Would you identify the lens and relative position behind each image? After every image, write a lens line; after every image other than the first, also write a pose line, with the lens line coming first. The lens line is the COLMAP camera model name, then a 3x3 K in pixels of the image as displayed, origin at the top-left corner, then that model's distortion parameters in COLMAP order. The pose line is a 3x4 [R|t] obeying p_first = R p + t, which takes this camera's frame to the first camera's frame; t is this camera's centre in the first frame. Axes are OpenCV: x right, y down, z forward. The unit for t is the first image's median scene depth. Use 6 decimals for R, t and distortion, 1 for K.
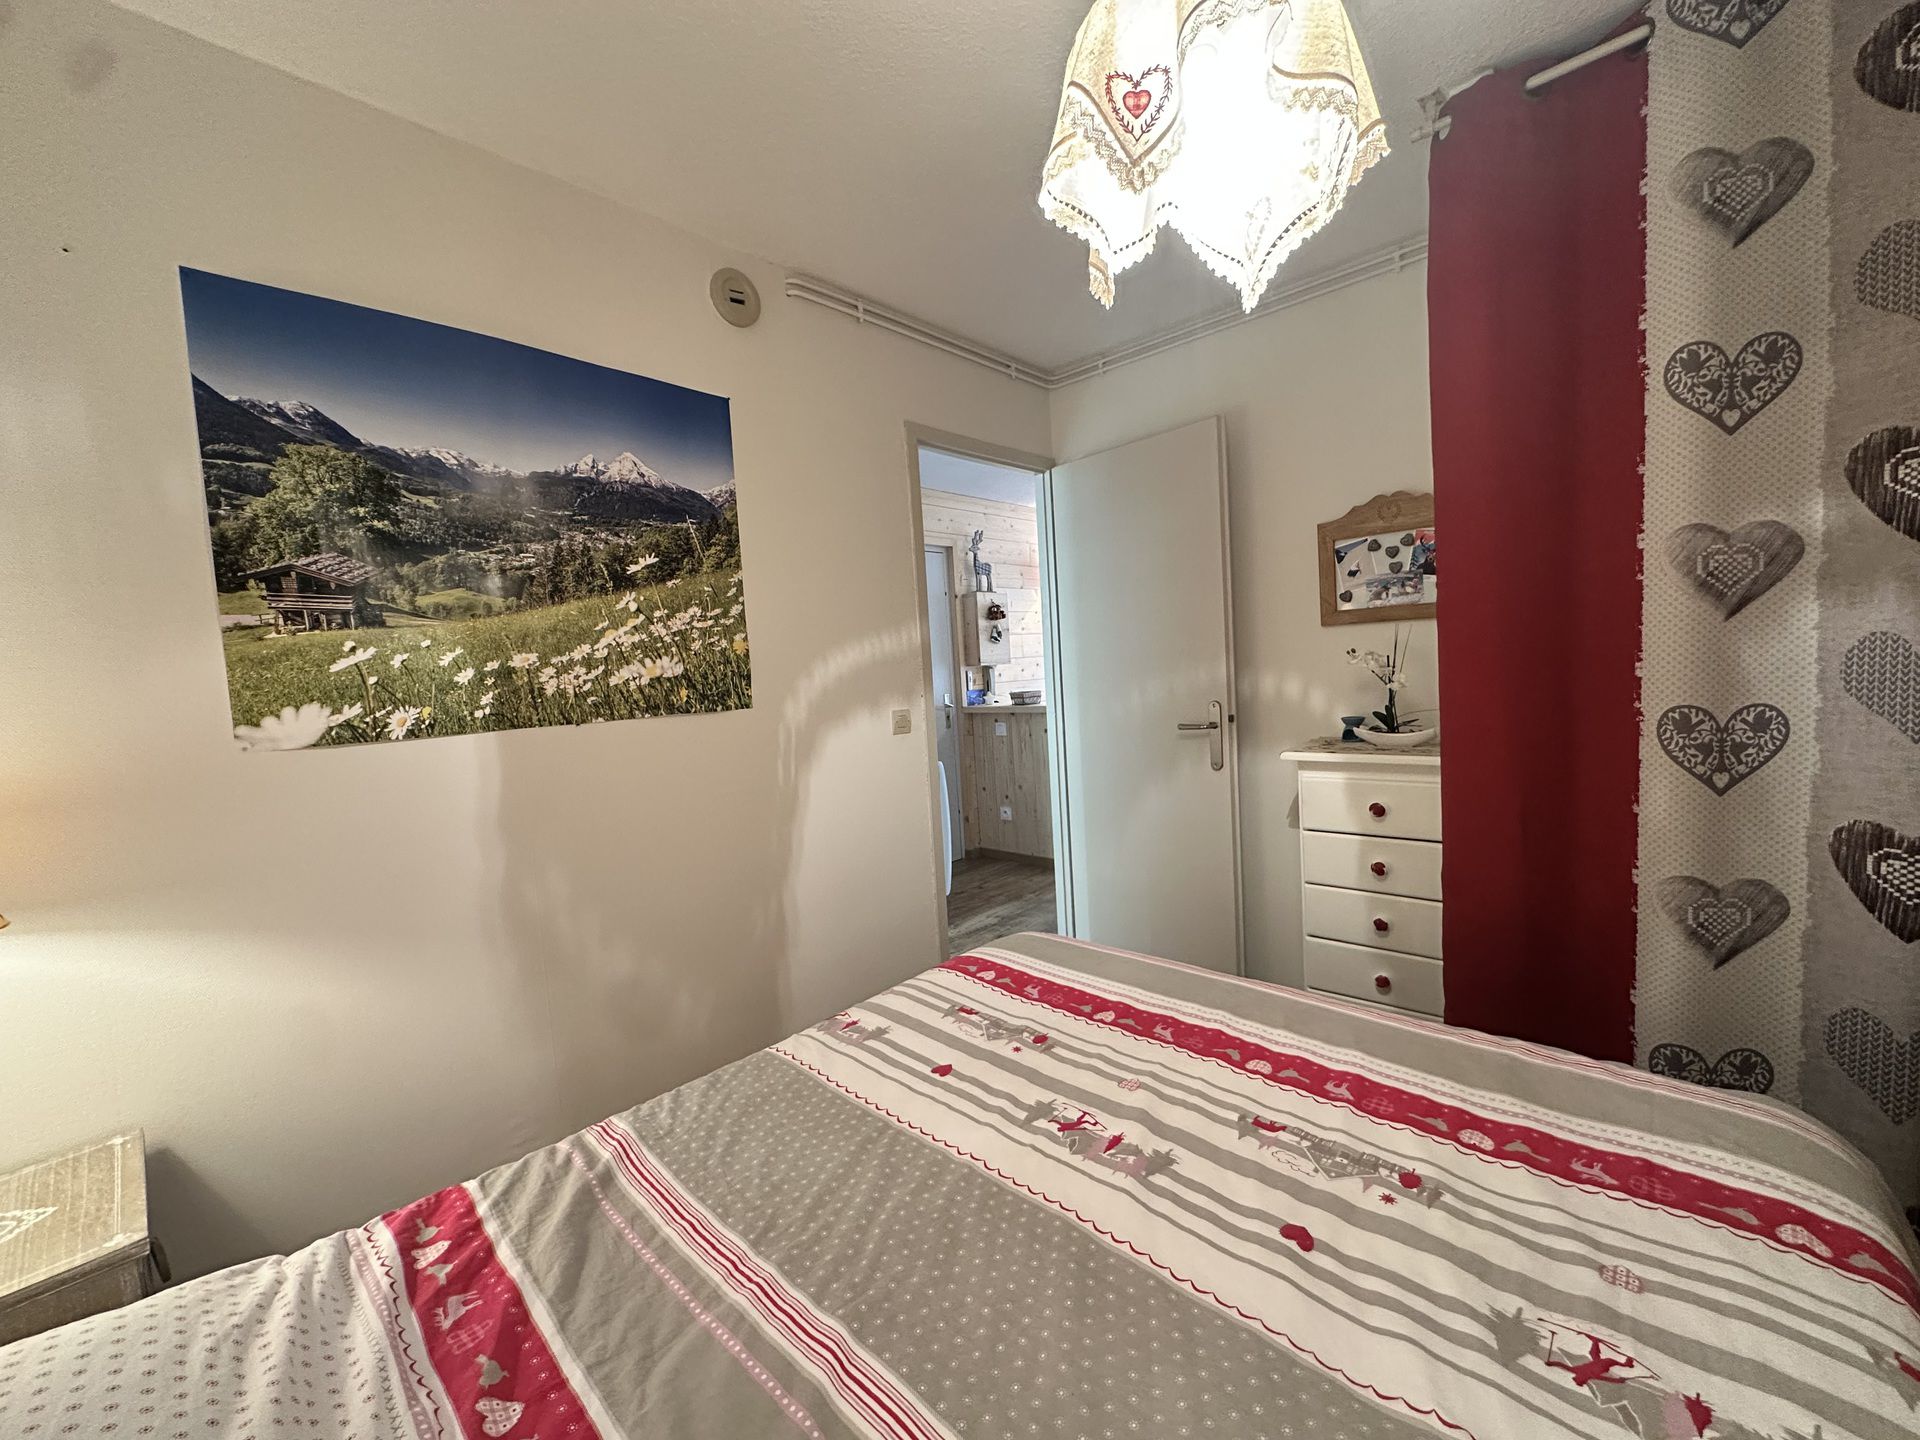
lens RADIAL K [[764.5, 0, 960.0], [0, 764.5, 720.0], [0, 0, 1]] dist [-0.003006, -0.000168]
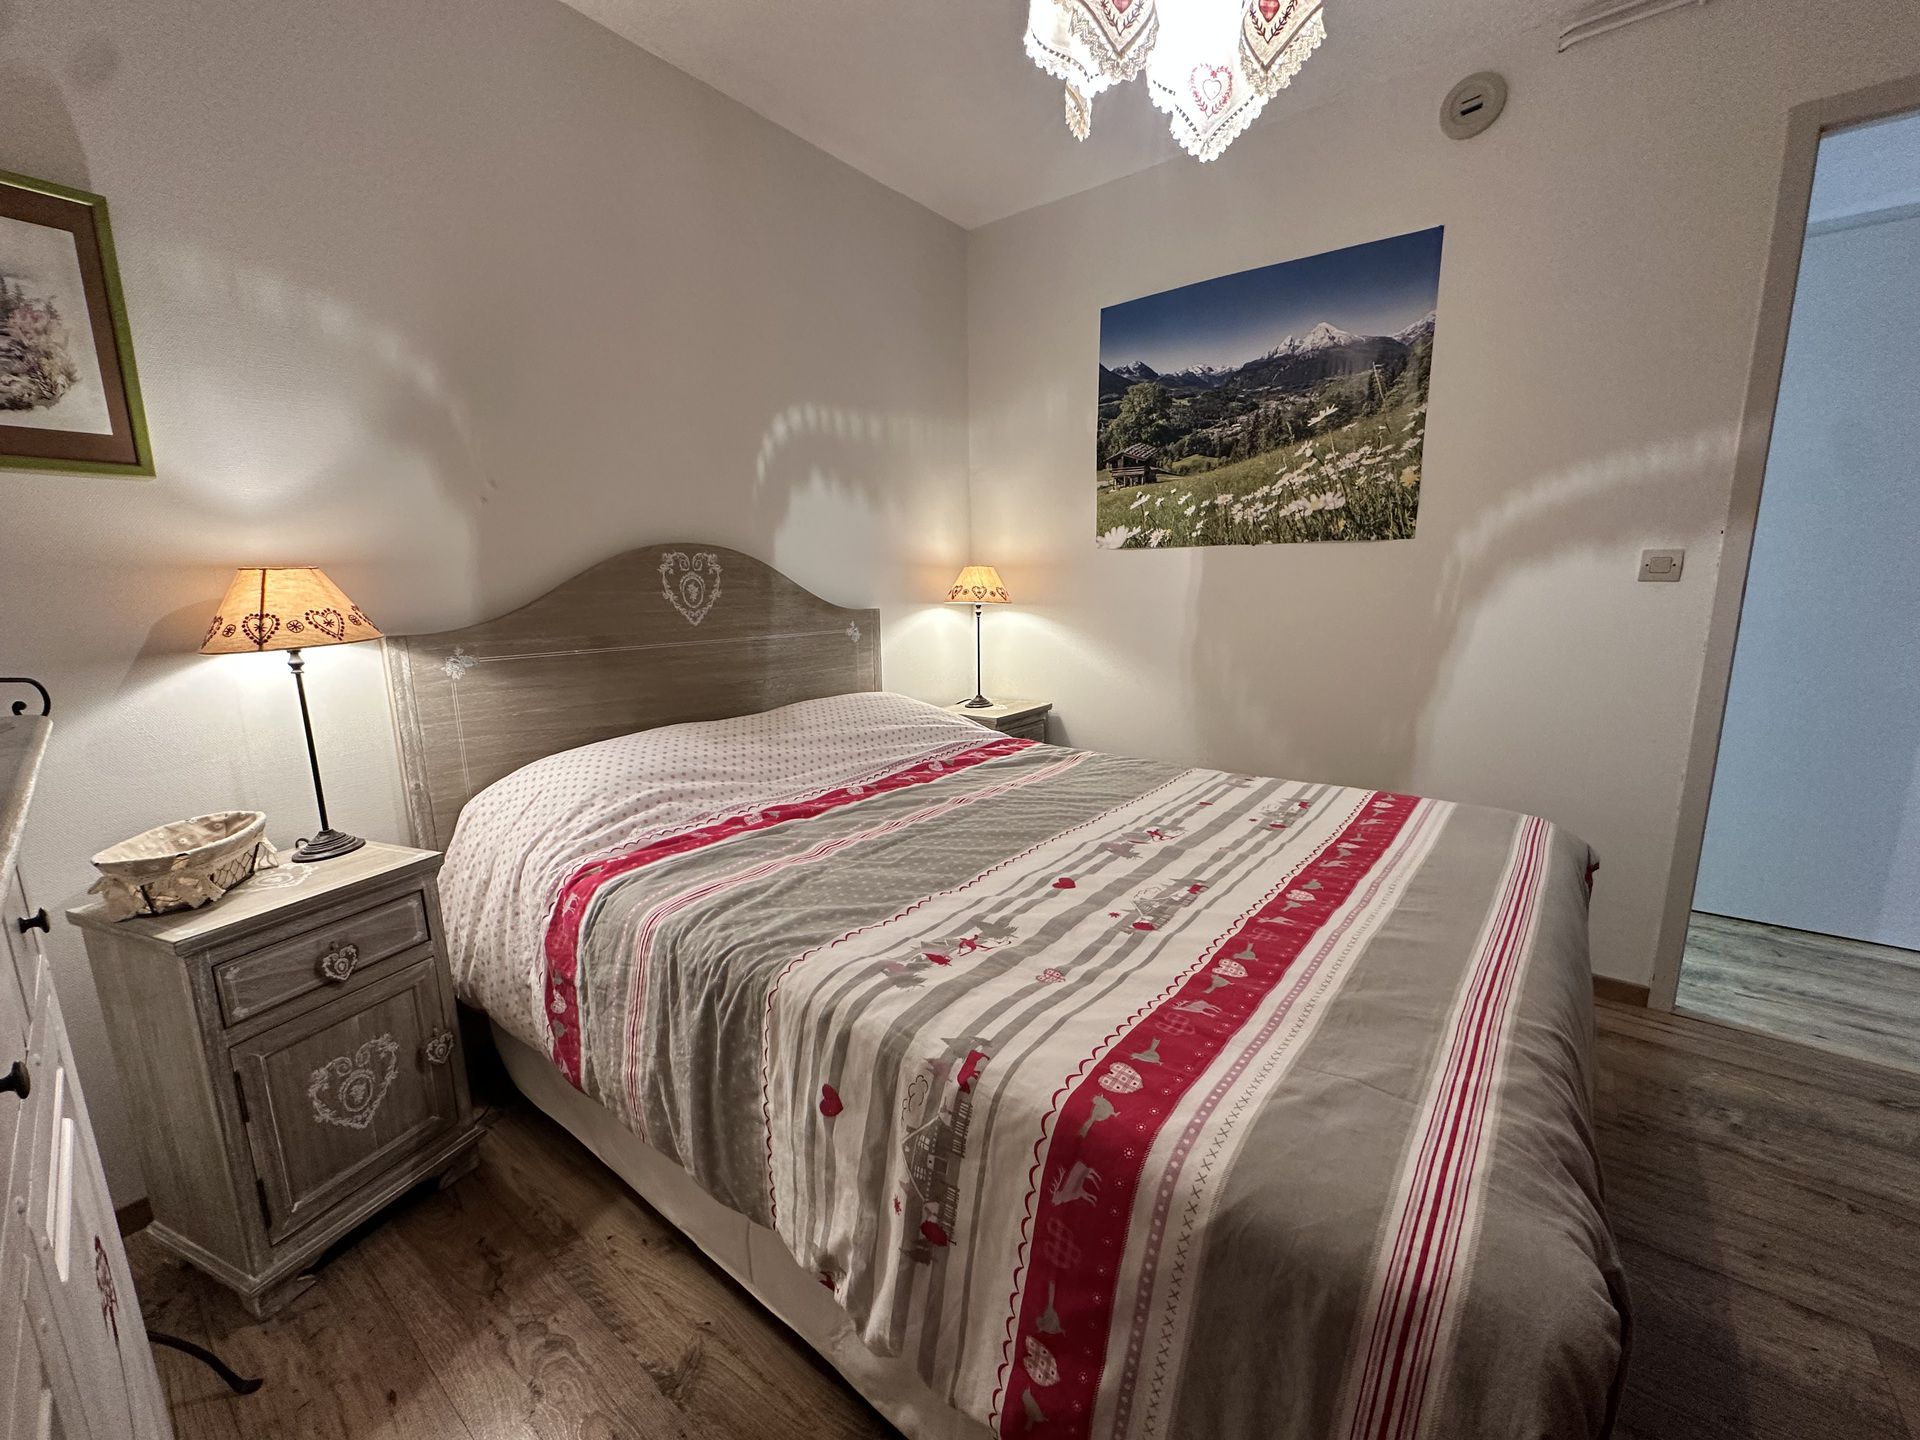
lens RADIAL K [[764.5, 0, 960.0], [0, 764.5, 720.0], [0, 0, 1]] dist [-0.003006, -0.000168]
pose [[0.086030, 0.238733, -0.967267, 0.920348], [-0.061220, 0.970299, 0.234036, 0.023154], [0.994410, 0.039082, 0.098090, 0.337094]]
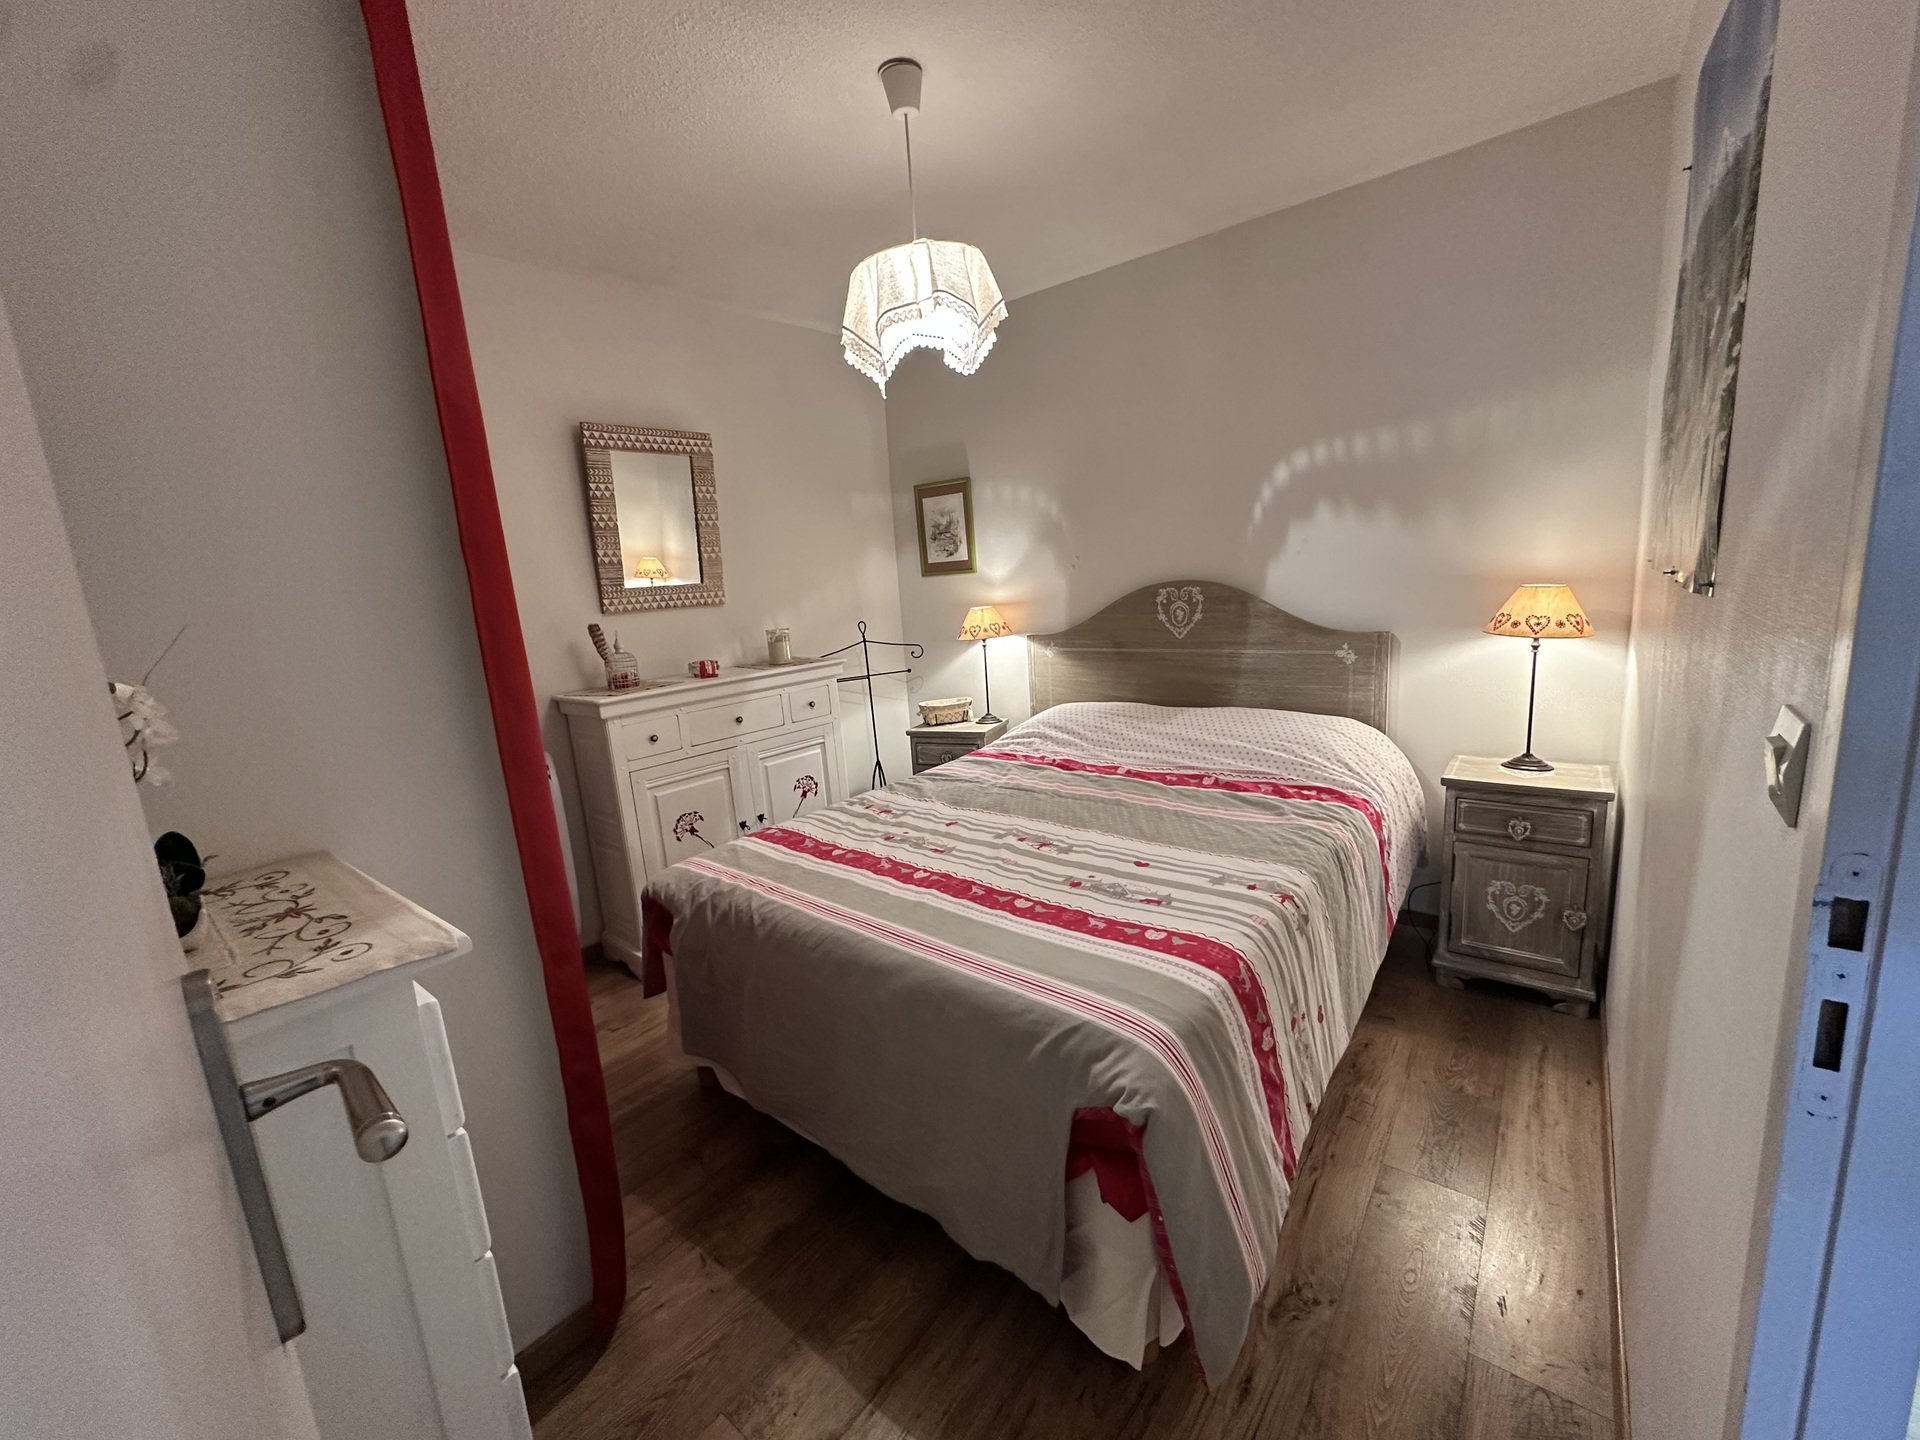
lens RADIAL K [[764.5, 0, 960.0], [0, 764.5, 720.0], [0, 0, 1]] dist [-0.003006, -0.000168]
pose [[-0.988593, 0.142083, -0.049957, 0.256920], [0.124652, 0.958050, 0.258072, -0.145893], [0.084529, 0.248901, -0.964833, 1.725573]]
